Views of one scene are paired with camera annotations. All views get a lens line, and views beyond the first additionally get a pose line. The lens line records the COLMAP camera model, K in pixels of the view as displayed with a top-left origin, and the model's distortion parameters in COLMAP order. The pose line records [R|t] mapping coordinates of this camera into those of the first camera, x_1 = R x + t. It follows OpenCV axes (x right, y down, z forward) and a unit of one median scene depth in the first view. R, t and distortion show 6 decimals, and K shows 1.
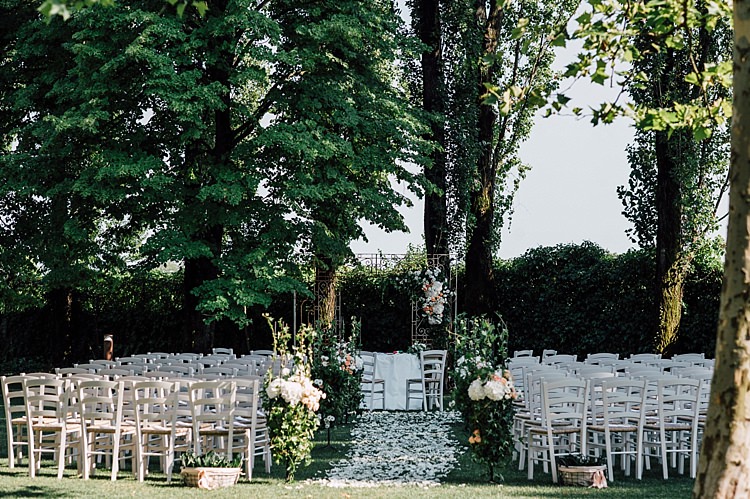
lens RADIAL K [[1799.0, 0, 375.0], [0, 1799.0, 249.7], [0, 0, 1]] dist [-0.112101, 0.000000]
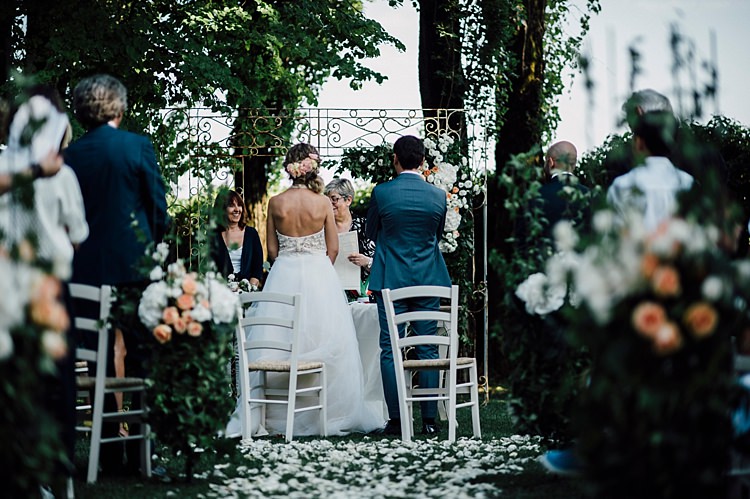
lens RADIAL K [[1799.0, 0, 375.1], [0, 1799.0, 250.3], [0, 0, 1]] dist [-0.112101, 0.000000]
pose [[0.999952, -0.009729, 0.000707, 0.015062], [0.009734, 0.999931, -0.006520, 0.043832], [-0.000643, 0.006526, 0.999978, 0.520456]]
